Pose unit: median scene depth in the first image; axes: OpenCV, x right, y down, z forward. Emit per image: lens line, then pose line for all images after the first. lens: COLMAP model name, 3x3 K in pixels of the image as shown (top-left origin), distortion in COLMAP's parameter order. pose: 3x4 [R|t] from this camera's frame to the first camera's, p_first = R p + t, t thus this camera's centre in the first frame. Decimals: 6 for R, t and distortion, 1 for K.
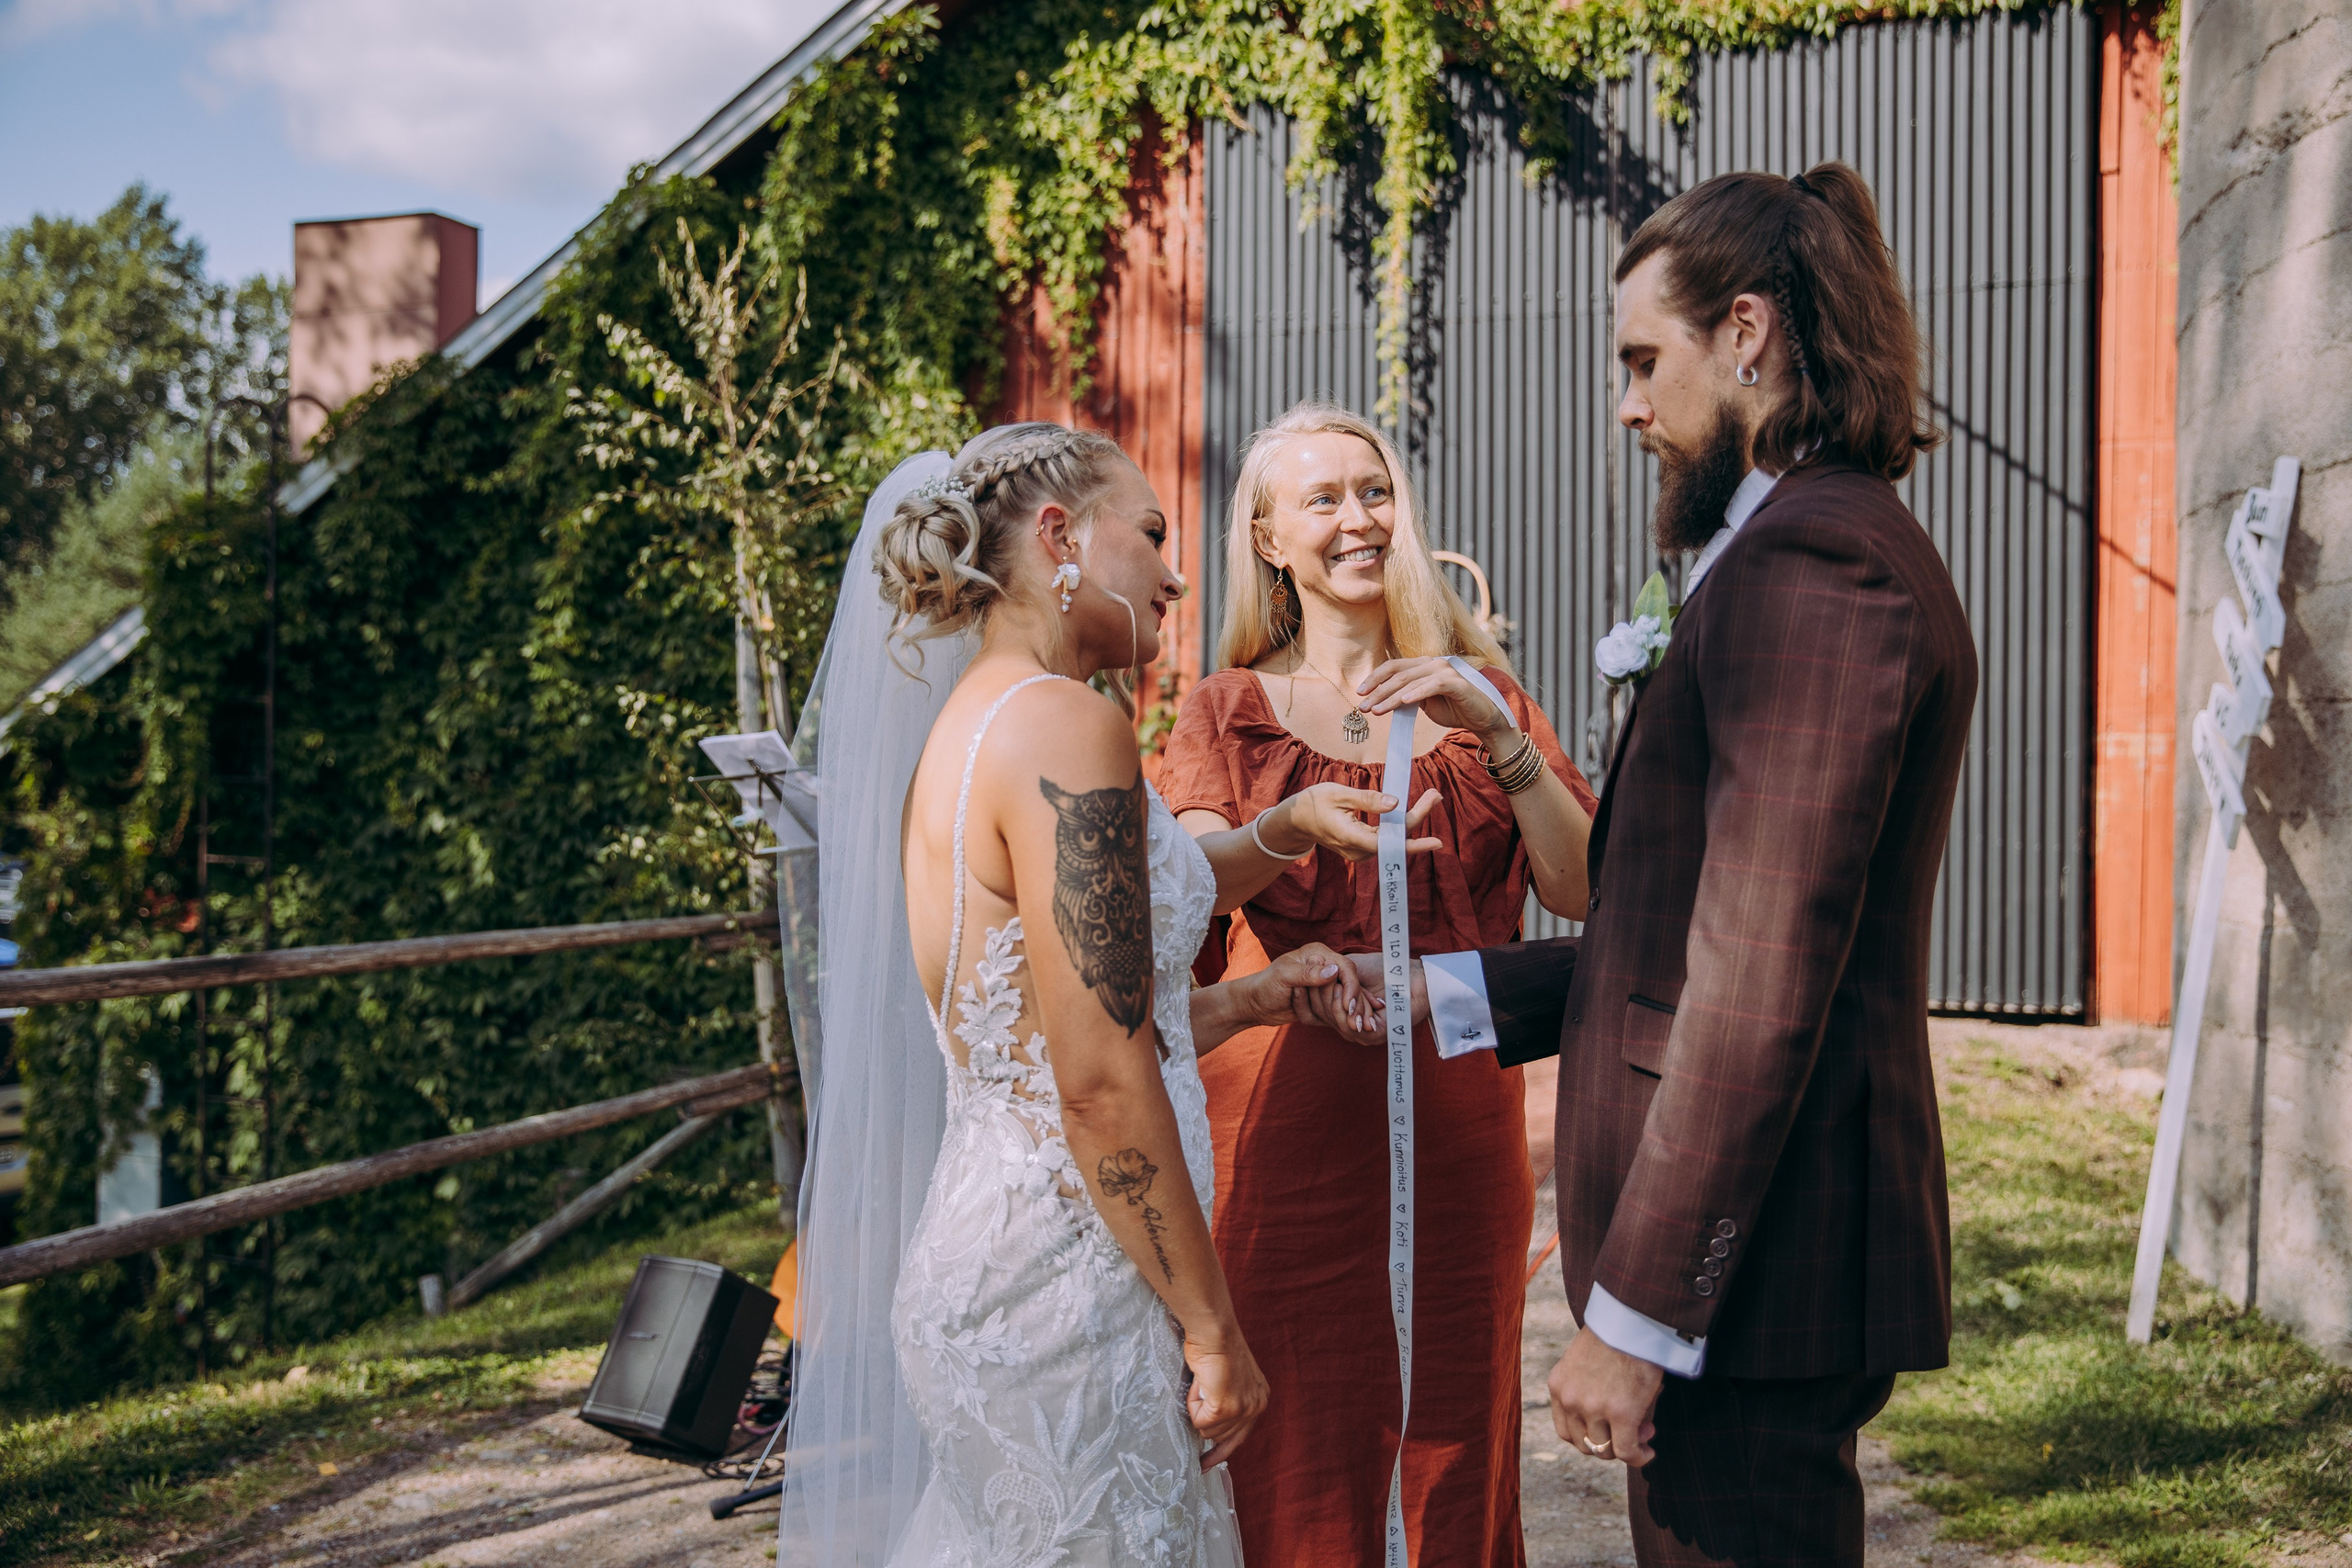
lens RADIAL K [[2259.2, 0, 1176.0], [0, 2259.2, 784.0], [0, 0, 1]] dist [-0.021910, 0.035984]
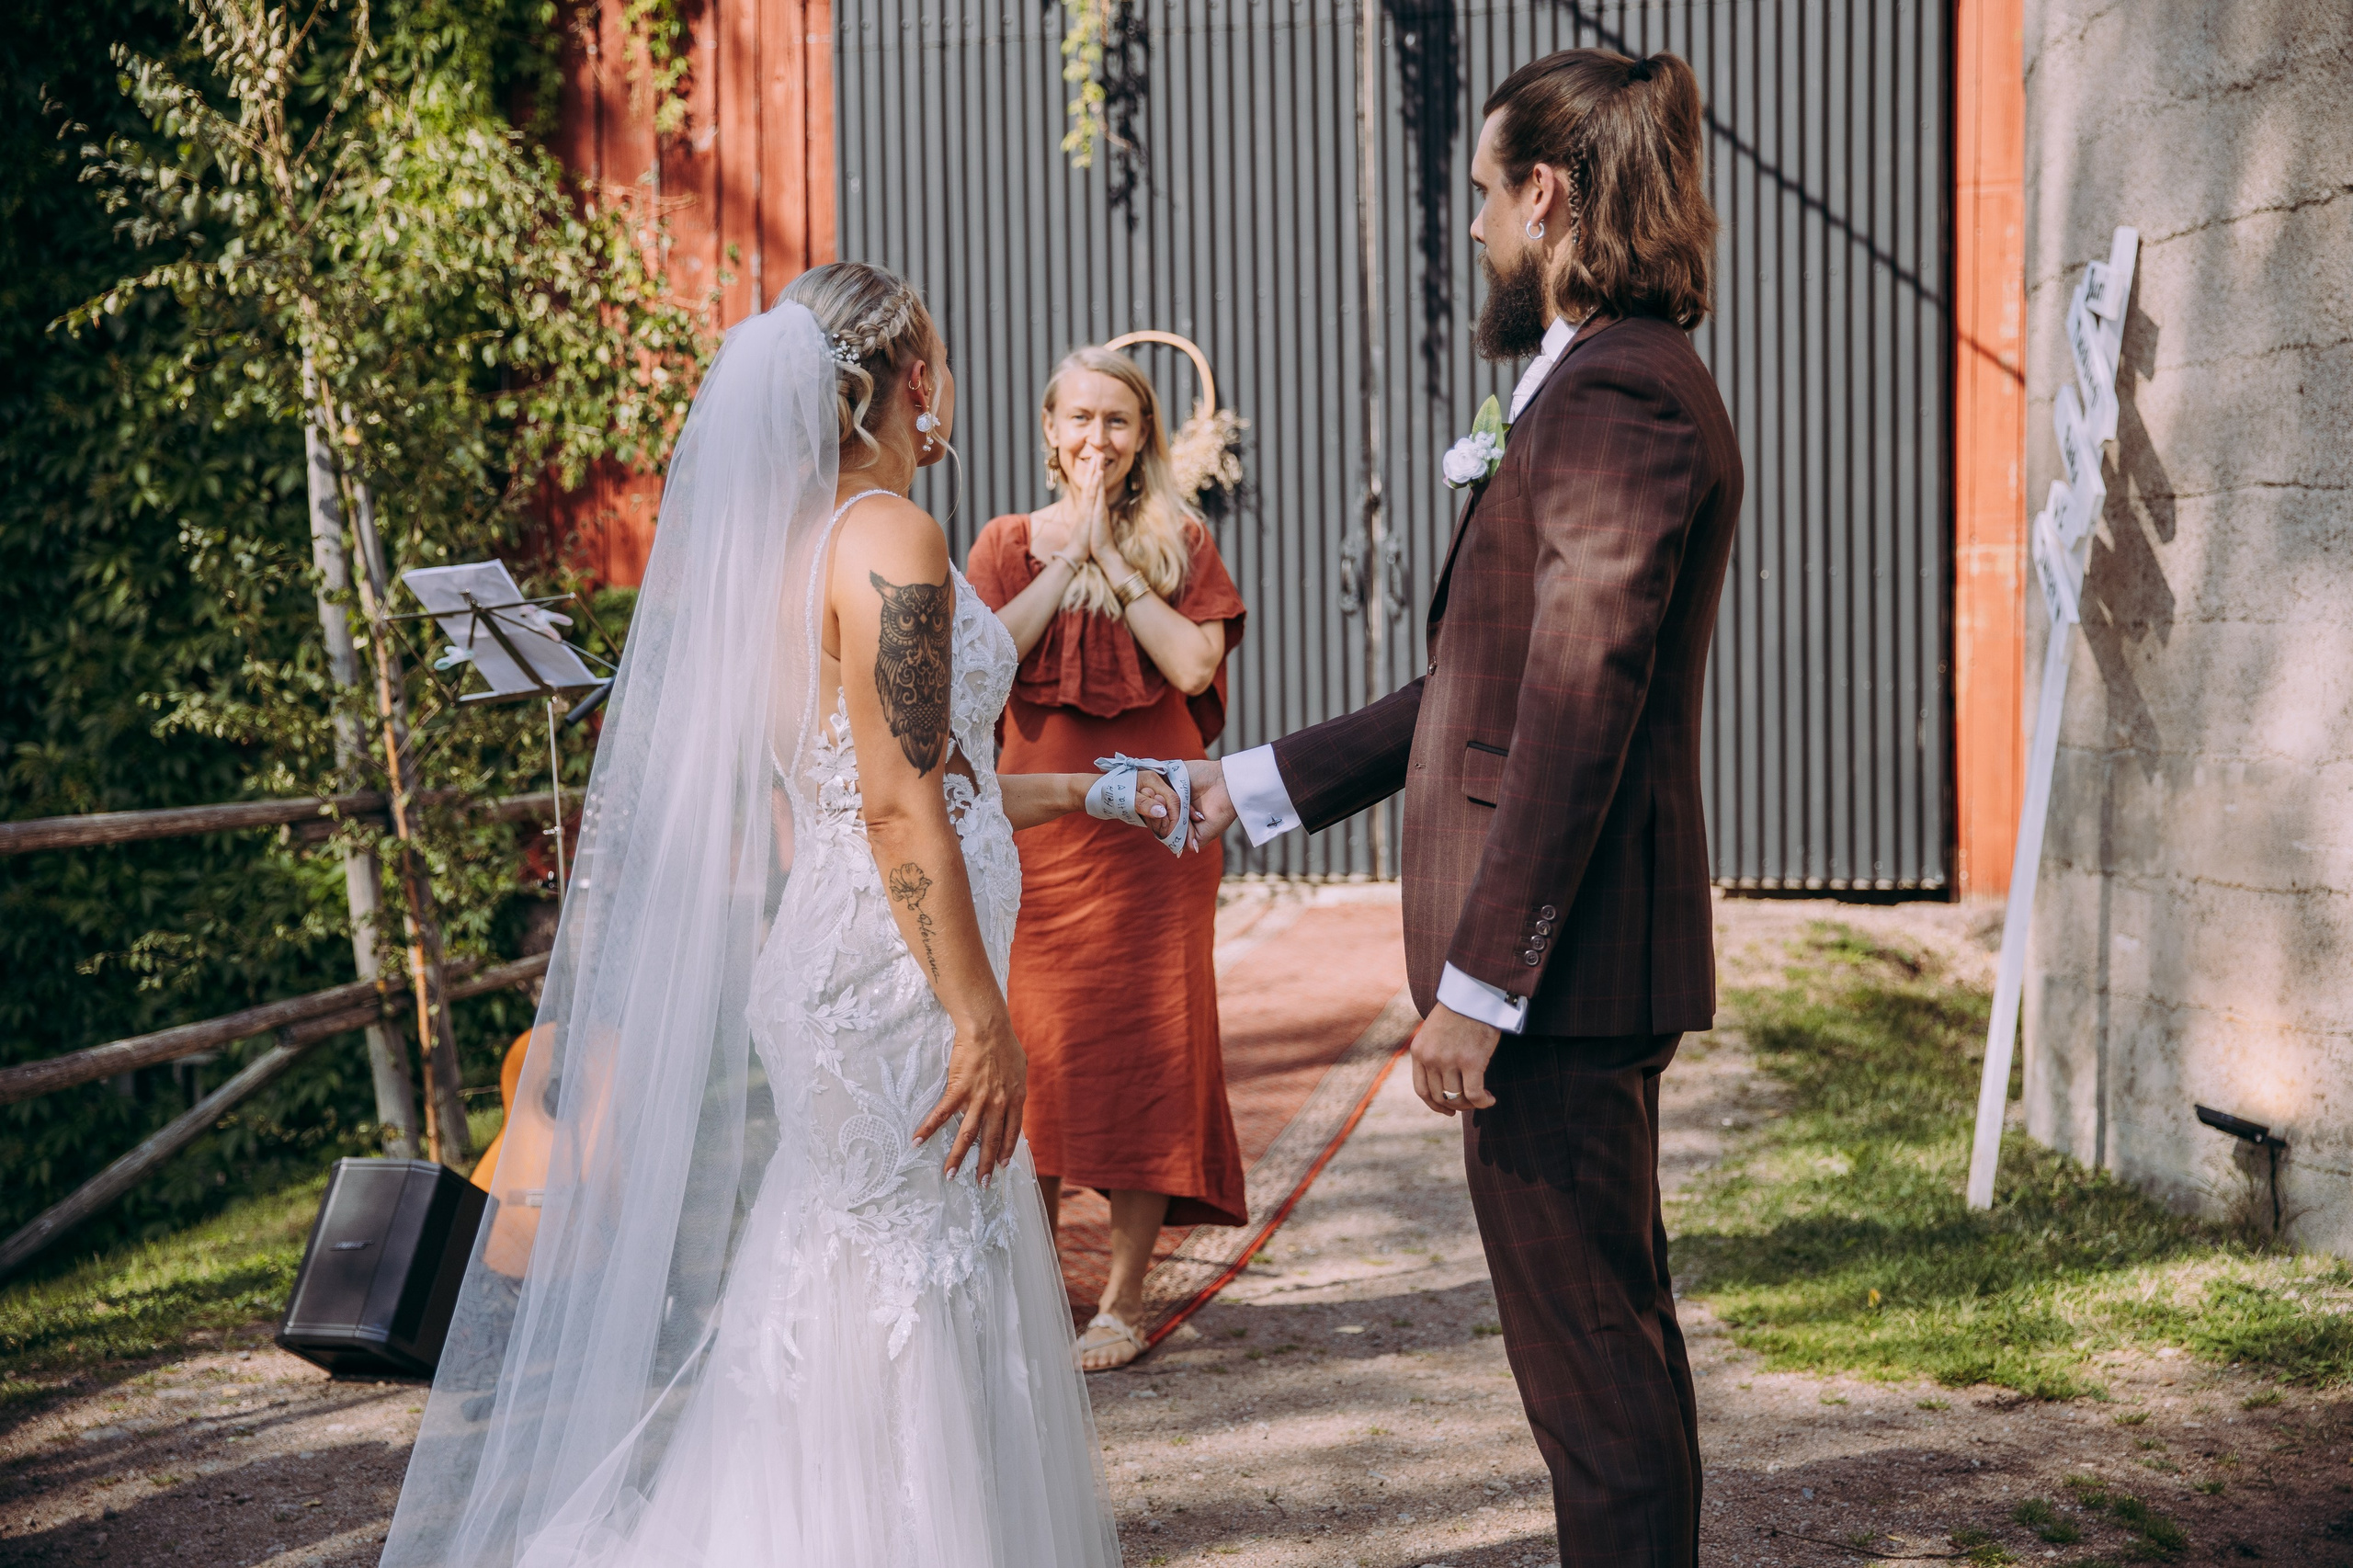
lens RADIAL K [[3310.7, 0, 1185.0], [0, 3310.7, 754.6], [0, 0, 1]] dist [0.080602, 0.035213]
pose [[0.989485, -0.027946, 0.141909, -0.038084], [0.023632, 0.999208, 0.032001, 0.007150], [-0.142691, -0.028311, 0.989362, -0.140774]]
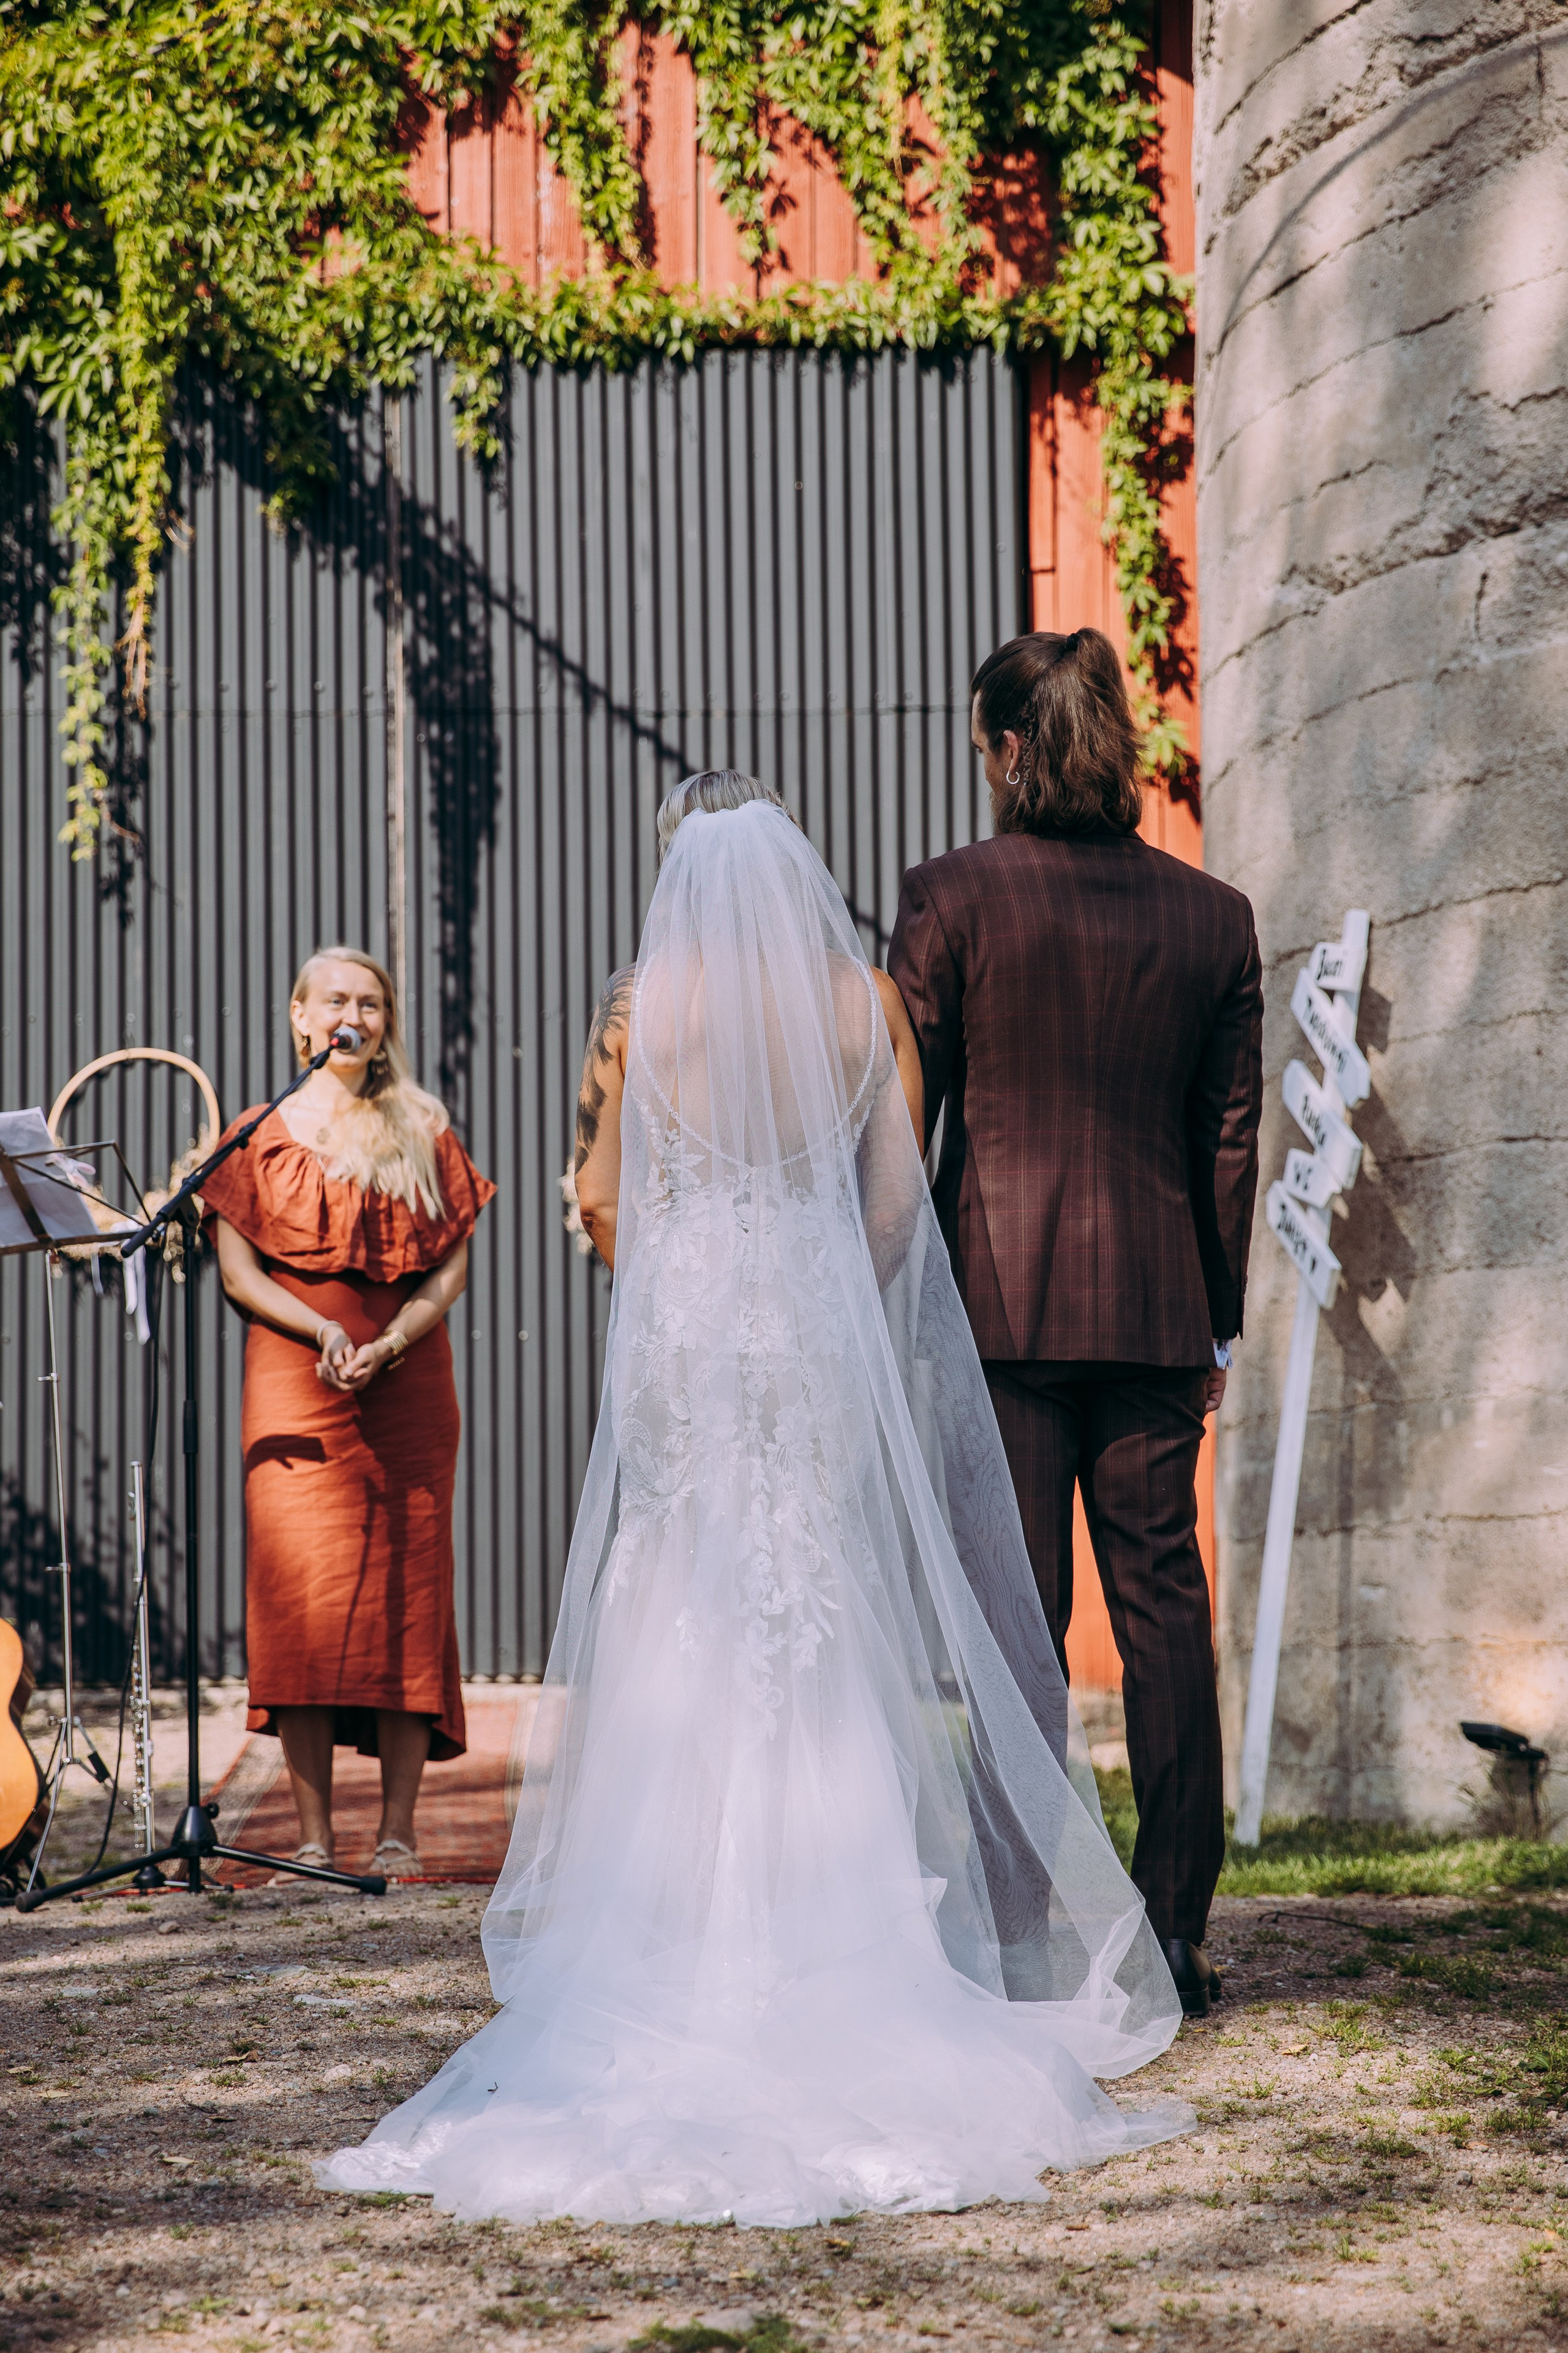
lens RADIAL K [[4715.9, 0, 735.0], [0, 4715.9, 1179.4], [0, 0, 1]] dist [0.182267, 0.219330]
pose [[0.924319, 0.019175, 0.381138, -0.263929], [0.020857, 0.994706, -0.100625, 0.084754], [-0.381050, 0.100959, 0.919026, -0.377367]]
